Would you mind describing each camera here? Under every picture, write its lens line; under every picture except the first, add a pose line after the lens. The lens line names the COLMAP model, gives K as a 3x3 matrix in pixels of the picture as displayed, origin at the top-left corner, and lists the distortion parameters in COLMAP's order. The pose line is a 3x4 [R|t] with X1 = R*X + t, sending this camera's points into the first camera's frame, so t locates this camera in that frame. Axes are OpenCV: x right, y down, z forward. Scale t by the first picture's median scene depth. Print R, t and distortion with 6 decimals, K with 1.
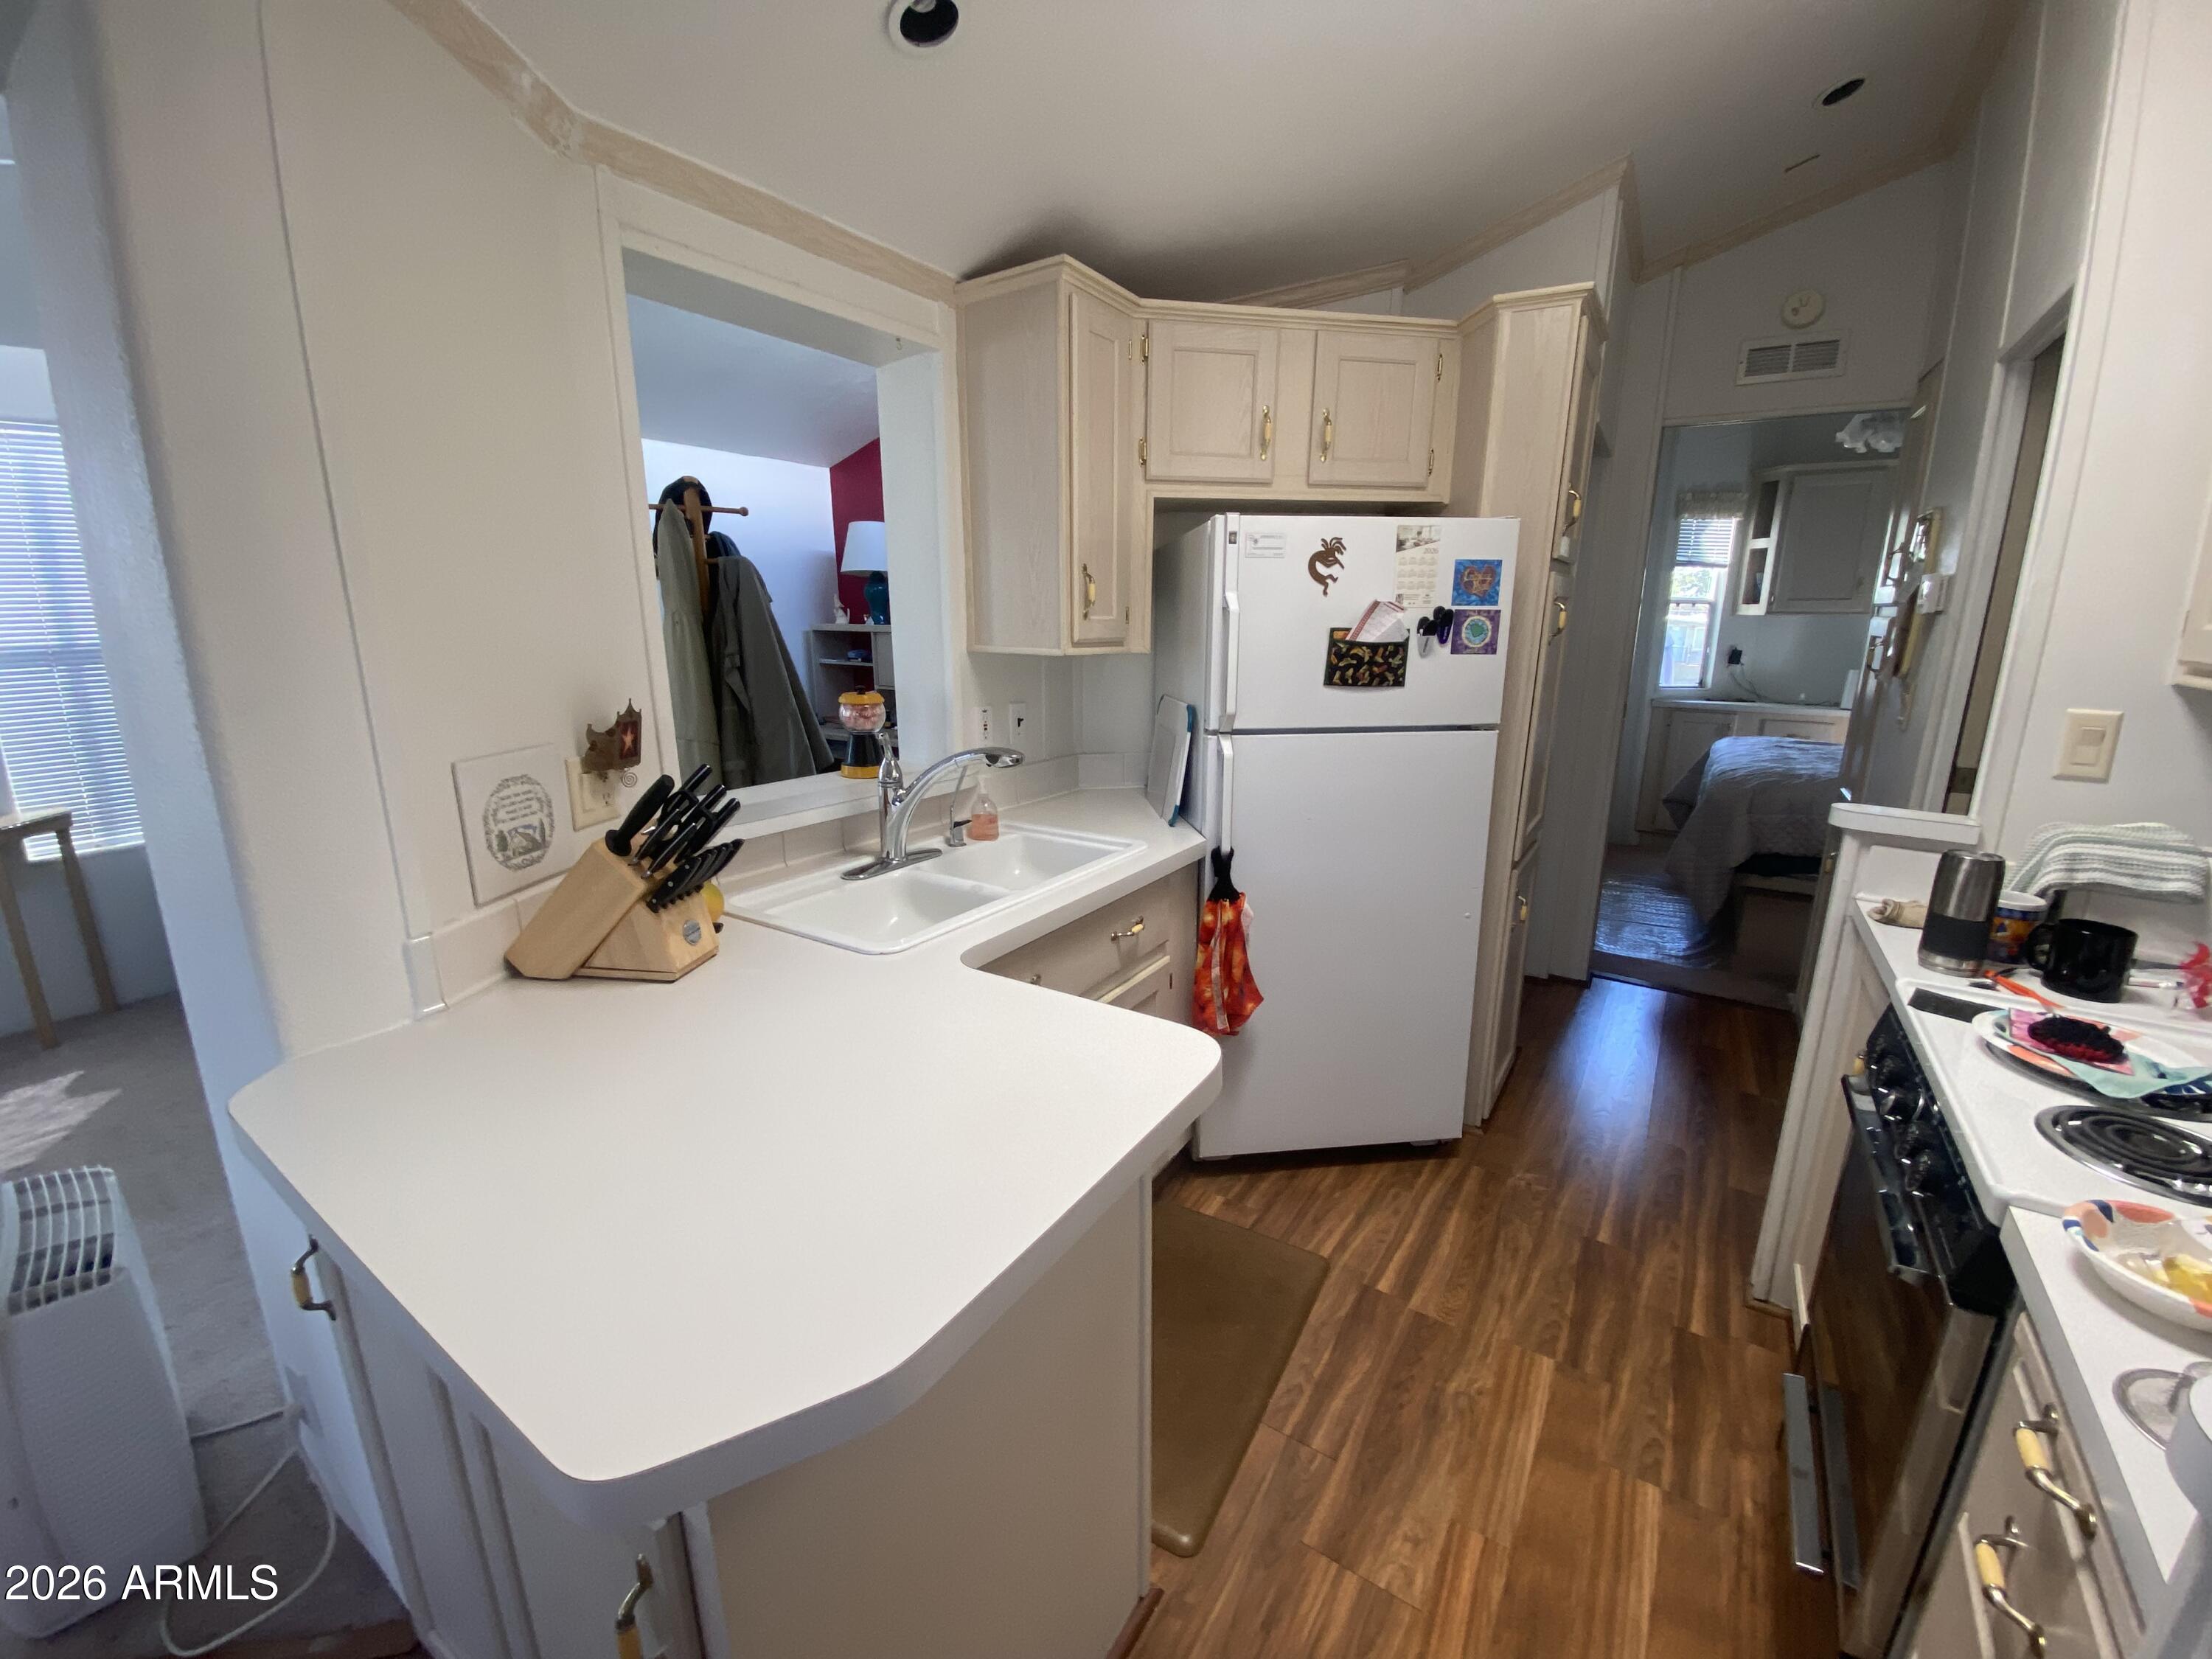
lens RADIAL K [[882.1, 0, 1106.0], [0, 882.1, 829.5], [0, 0, 1]] dist [0.024347, -0.021991]
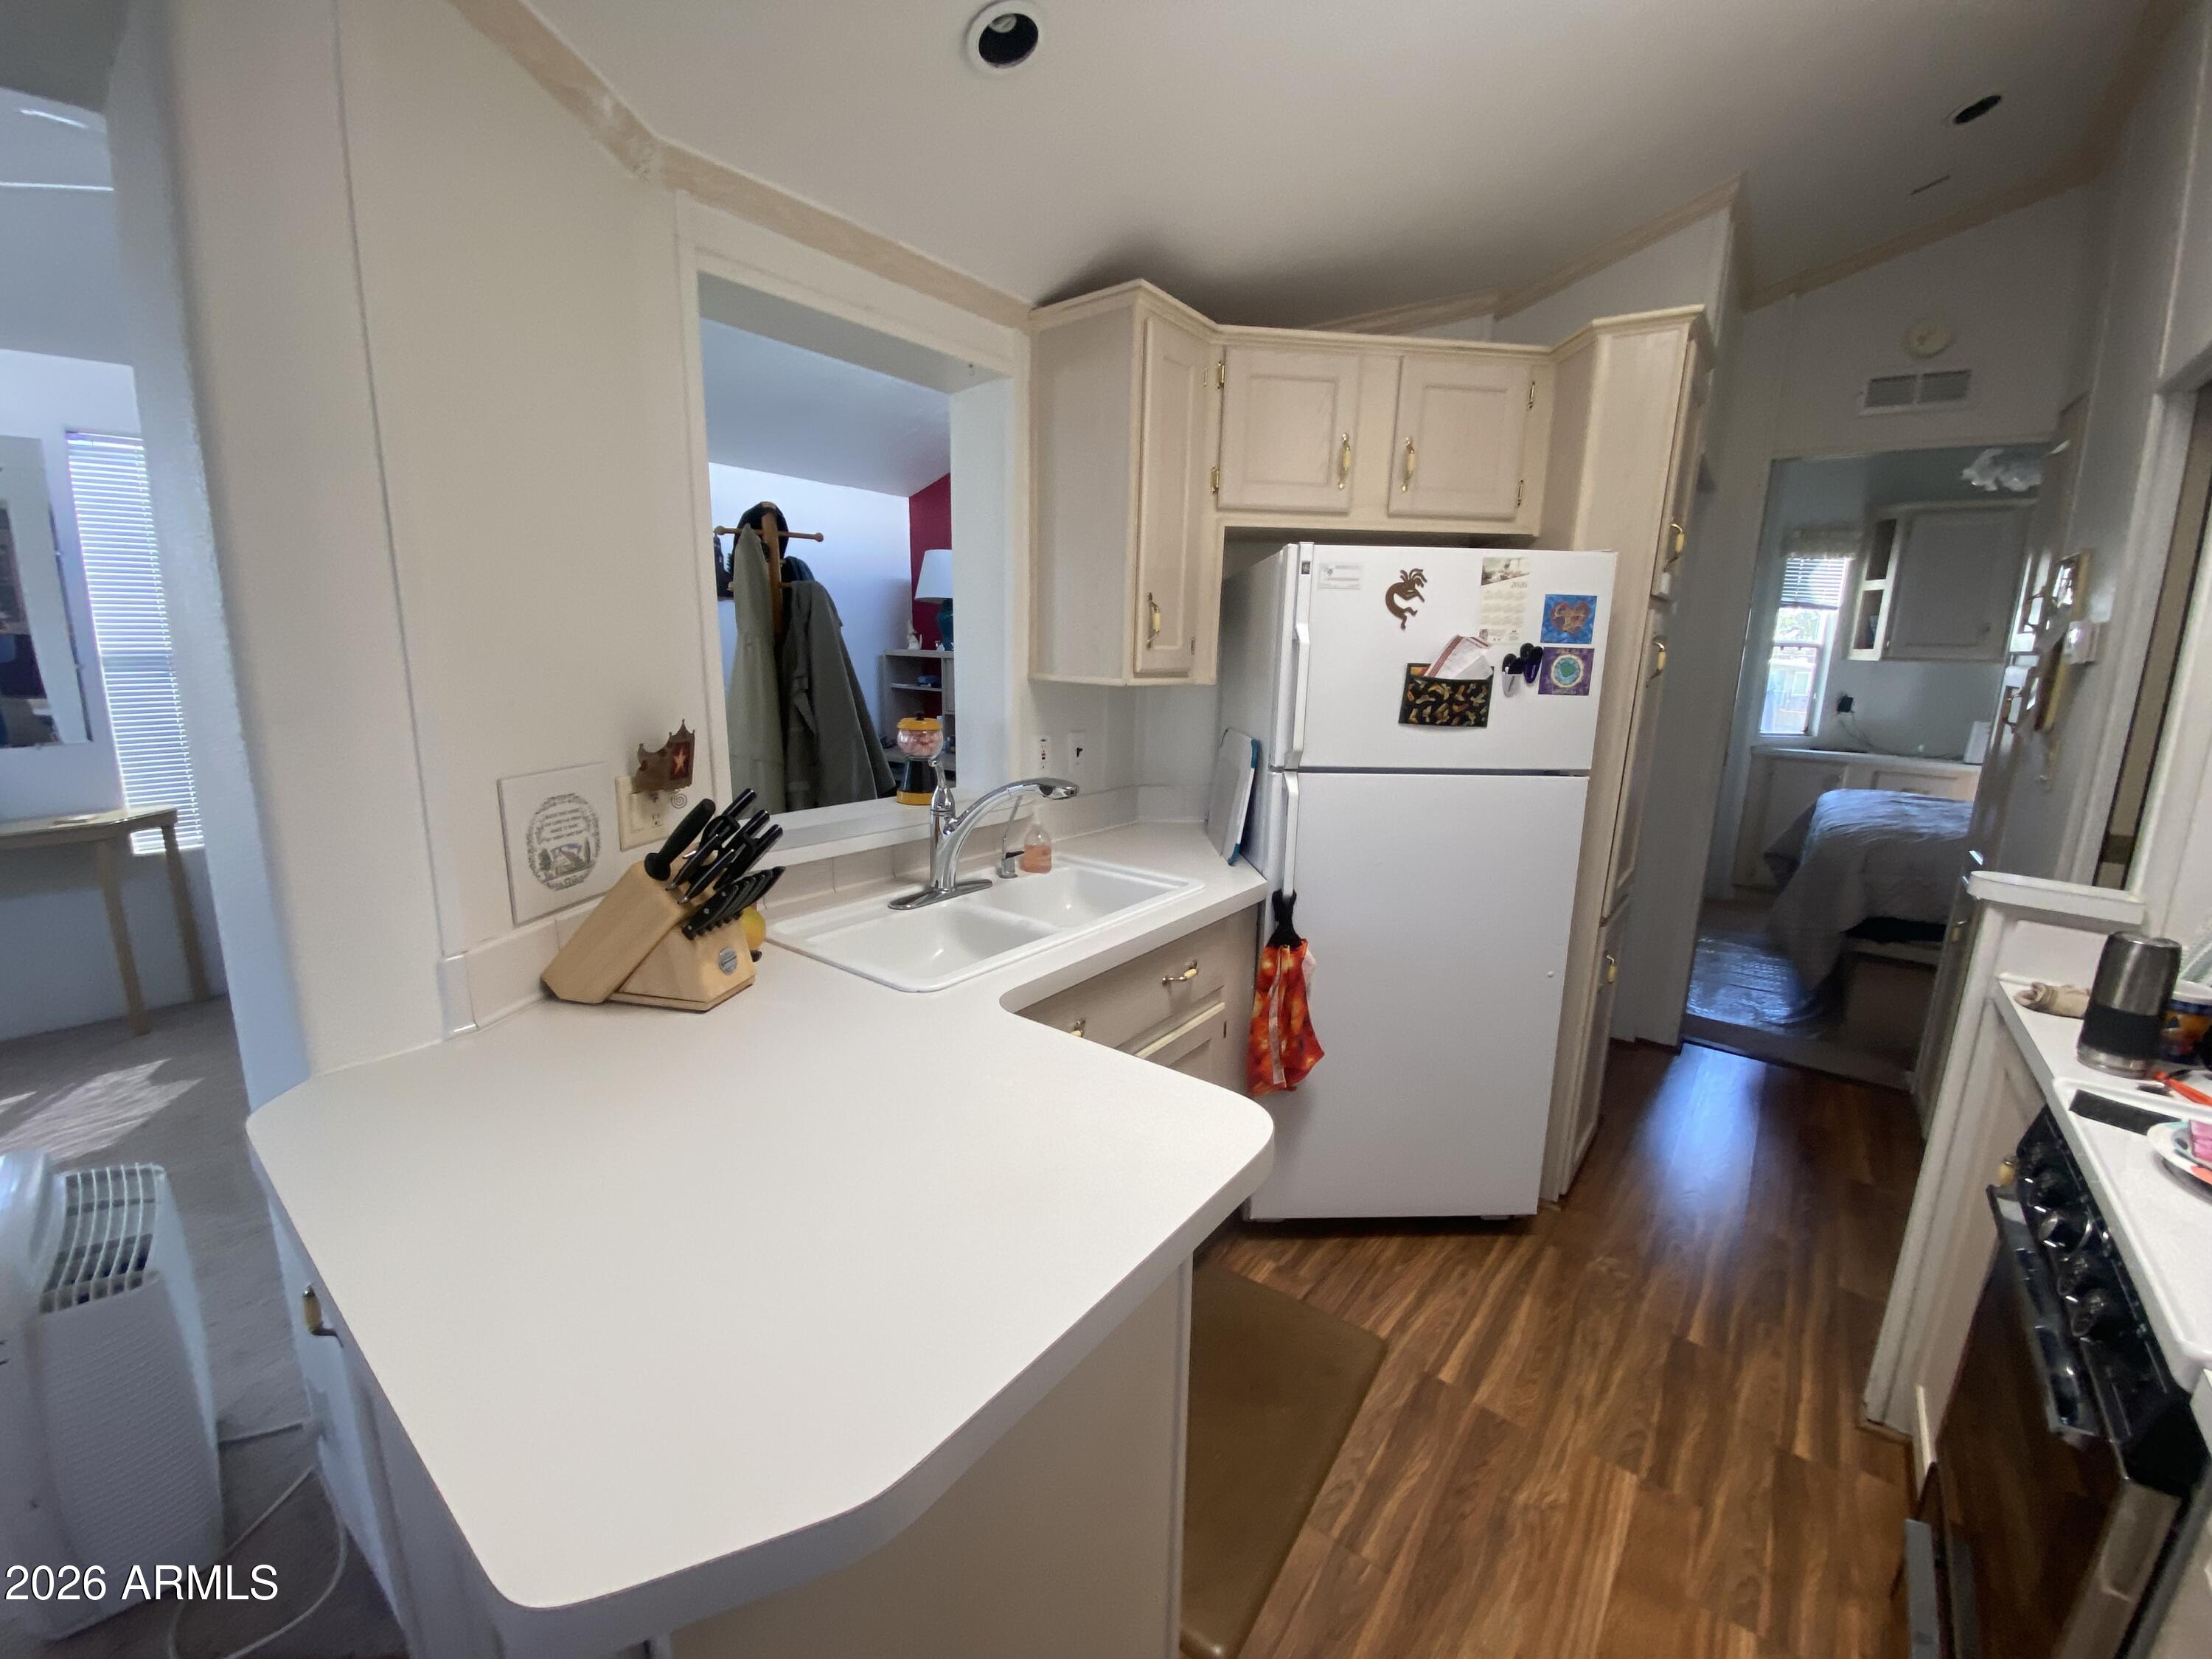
lens RADIAL K [[882.1, 0, 1106.0], [0, 882.1, 829.5], [0, 0, 1]] dist [0.024347, -0.021991]
pose [[0.996700, 0.036051, -0.072730, 0.007232], [-0.038375, 0.998788, -0.030817, -0.008774], [0.071531, 0.033506, 0.996875, 0.037283]]
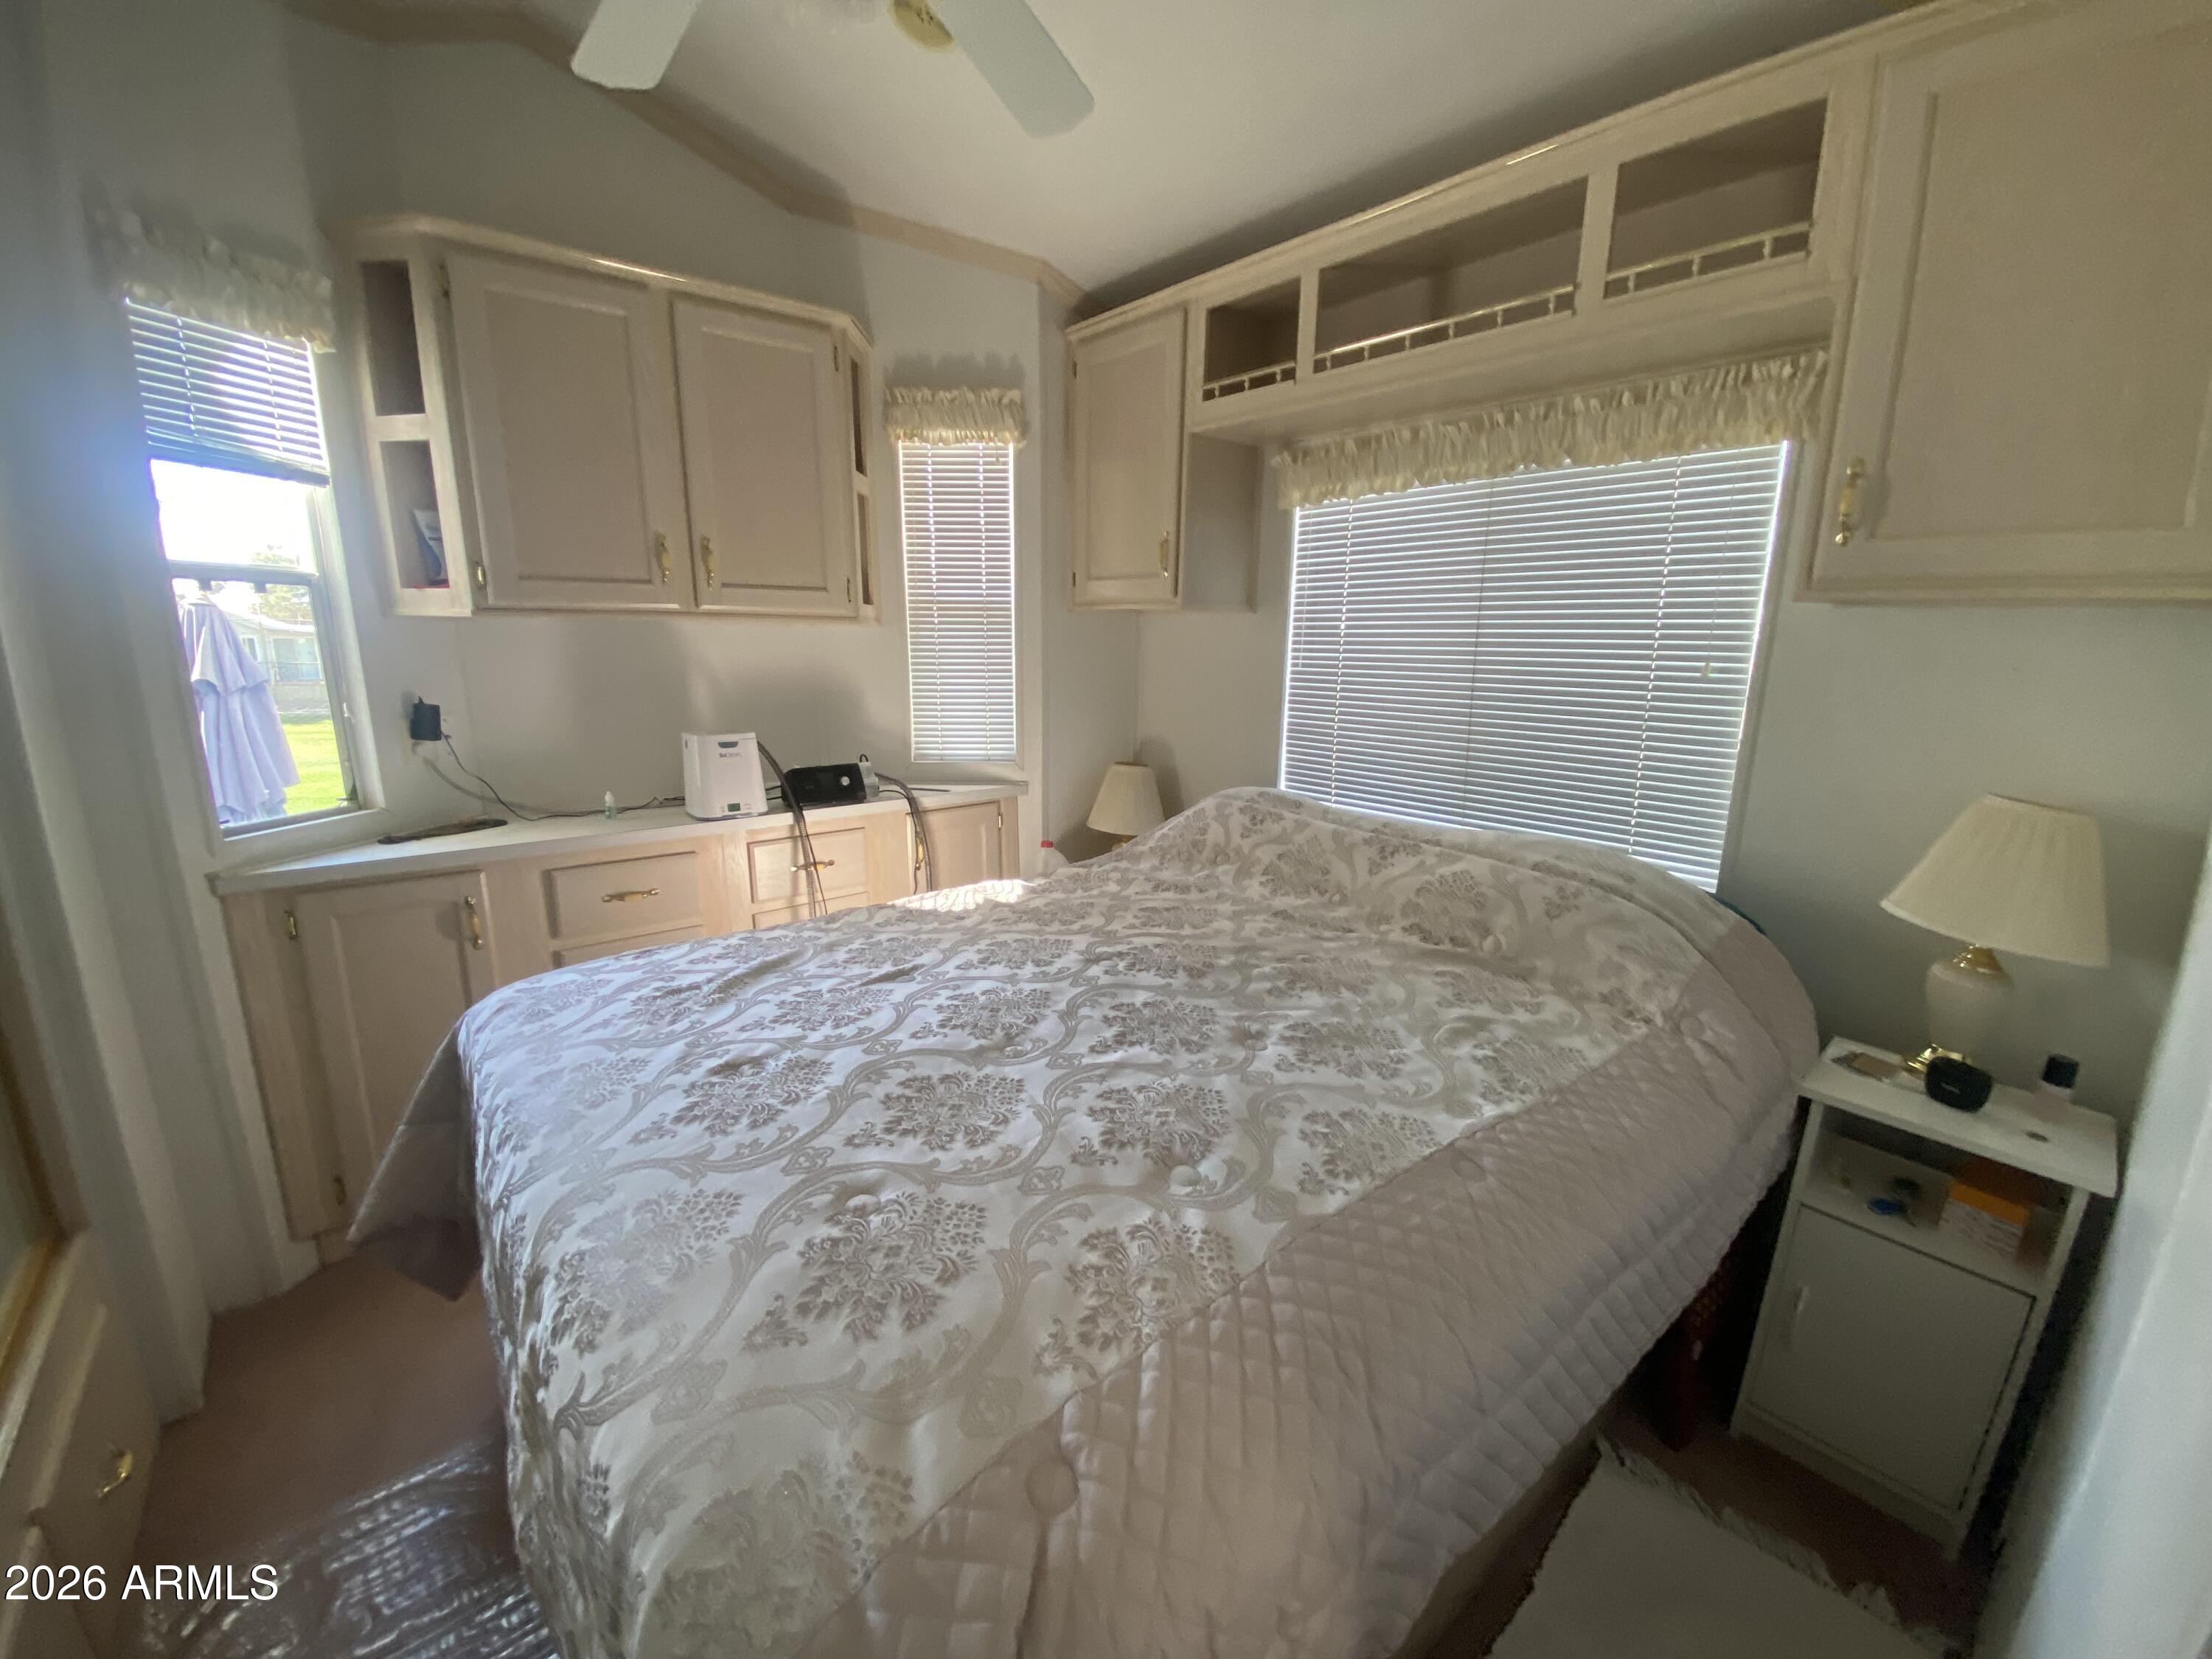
lens RADIAL K [[880.4, 0, 1097.2], [0, 880.4, 830.6], [0, 0, 1]] dist [0.000095, -0.014776]
pose [[0.281354, -0.207519, 0.936897, 1.129402], [0.203897, 0.966971, 0.152949, -0.394702], [-0.937692, 0.147997, 0.314374, 1.634127]]
